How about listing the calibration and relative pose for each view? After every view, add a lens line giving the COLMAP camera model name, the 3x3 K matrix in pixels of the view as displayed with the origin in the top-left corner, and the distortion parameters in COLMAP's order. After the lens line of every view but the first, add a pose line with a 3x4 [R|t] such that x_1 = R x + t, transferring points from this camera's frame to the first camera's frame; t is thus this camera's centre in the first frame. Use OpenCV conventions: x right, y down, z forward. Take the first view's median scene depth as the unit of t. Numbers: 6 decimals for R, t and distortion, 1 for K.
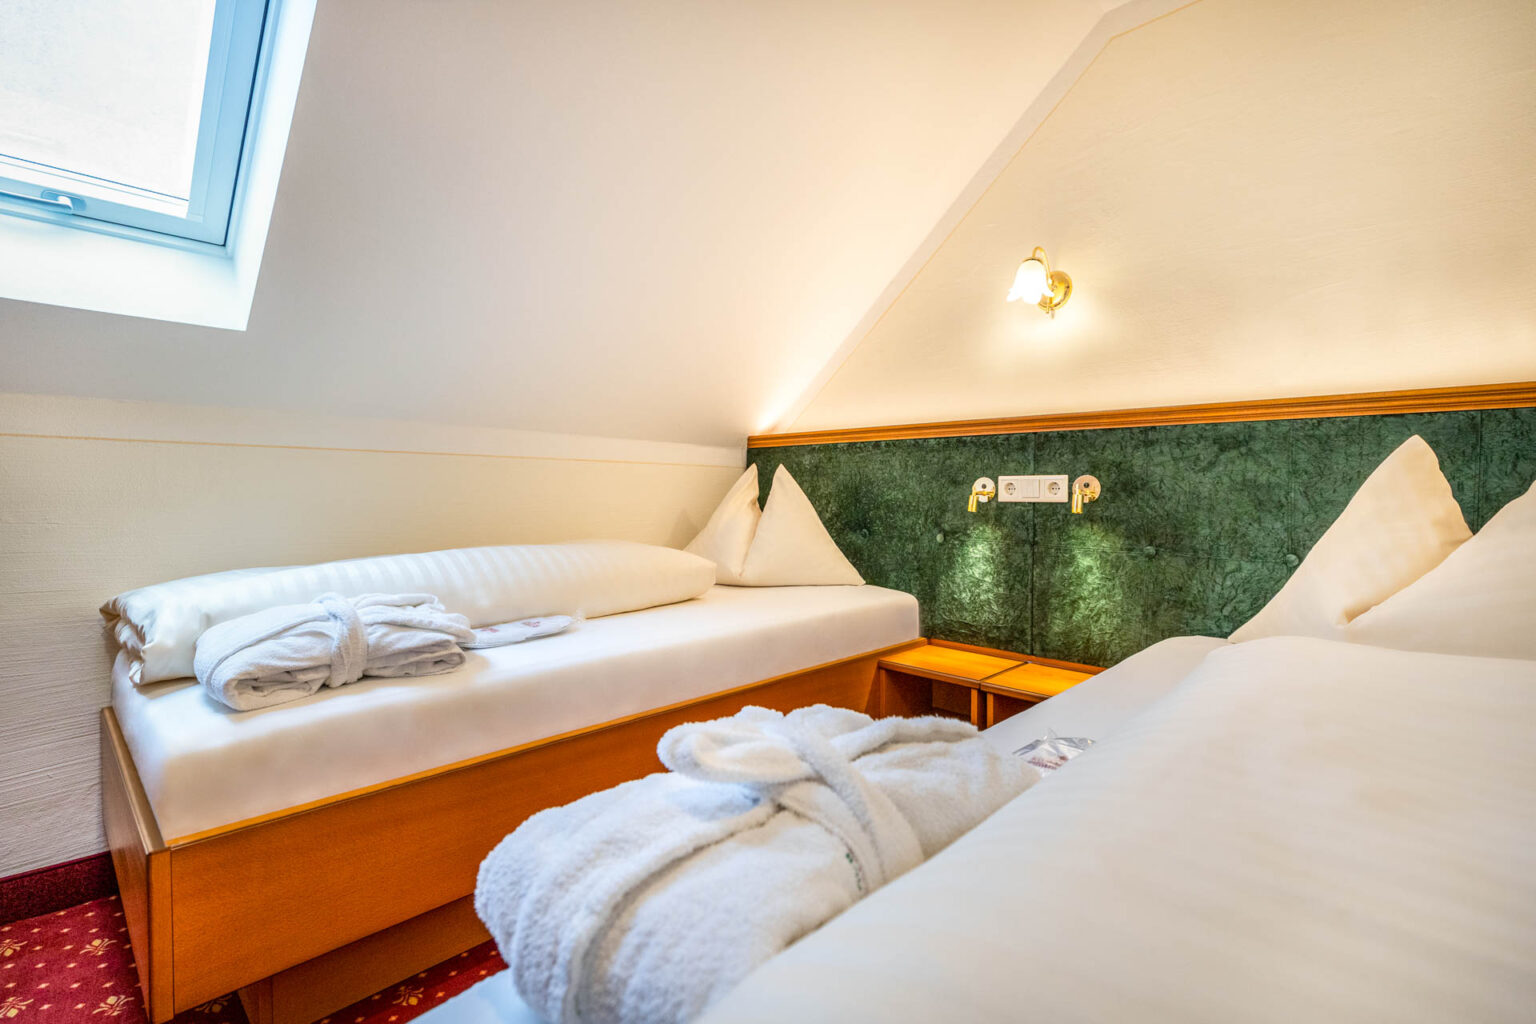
lens RADIAL K [[645.6, 0, 768.0], [0, 645.6, 512.0], [0, 0, 1]] dist [0.001299, 0.000338]
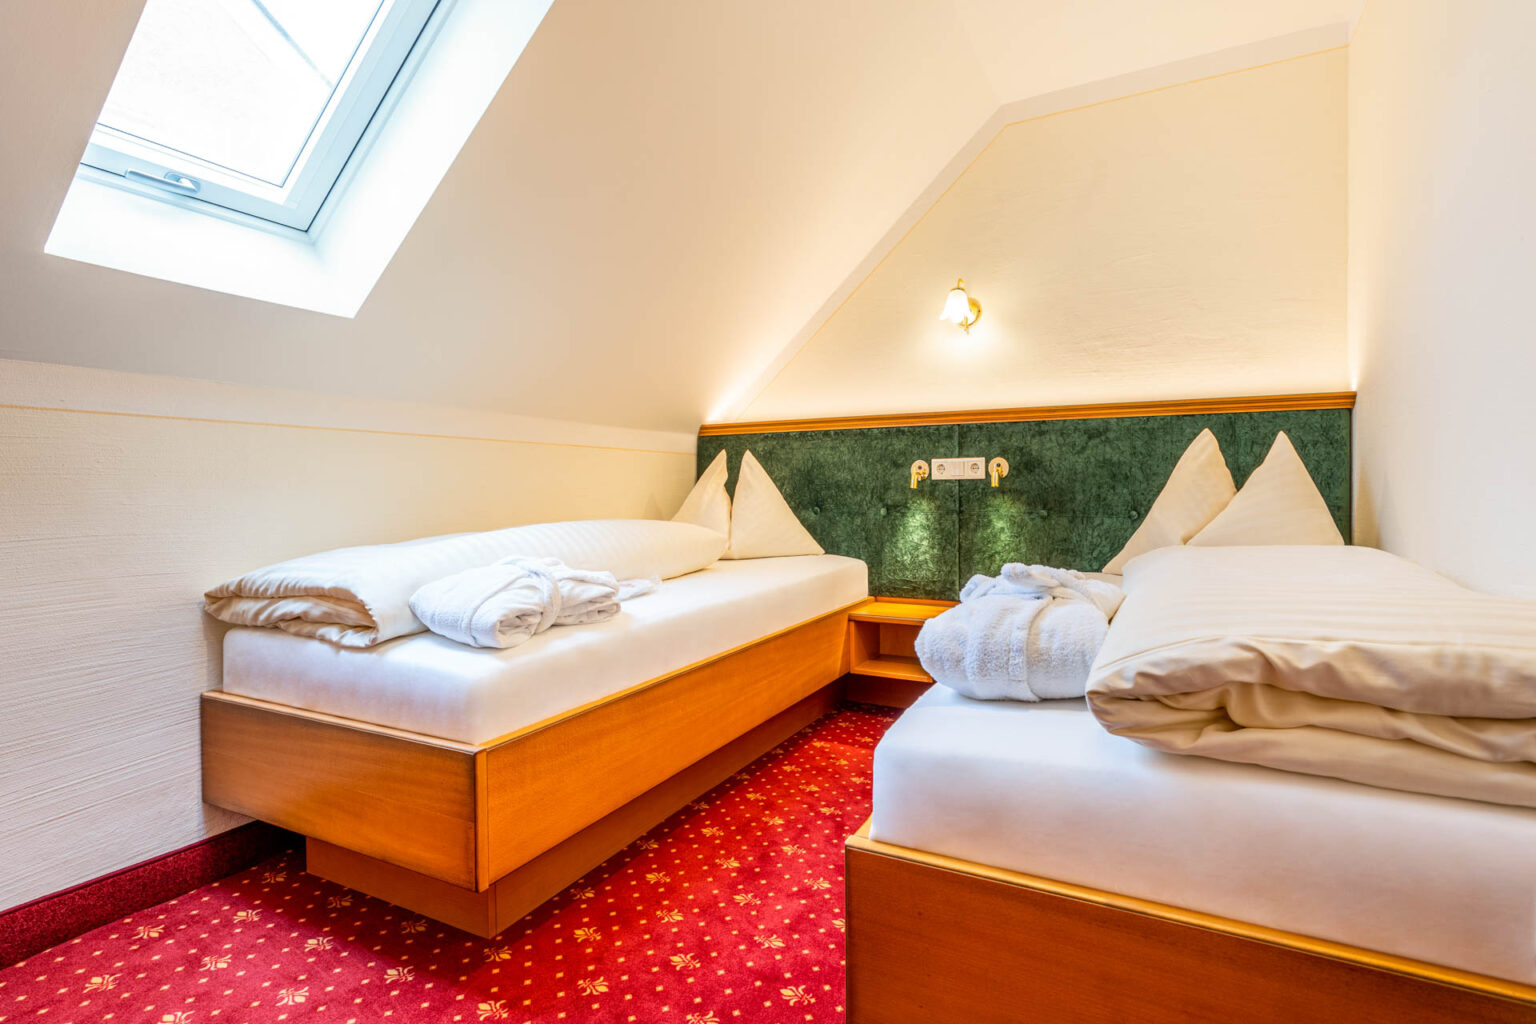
lens RADIAL K [[740.5, 0, 768.0], [0, 740.5, 512.0], [0, 0, 1]] dist [0.000778, -0.000056]
pose [[0.947022, -0.026815, 0.320046, -0.412728], [0.027894, 0.999610, 0.001211, 0.036741], [-0.319954, 0.007780, 0.947401, -0.254333]]
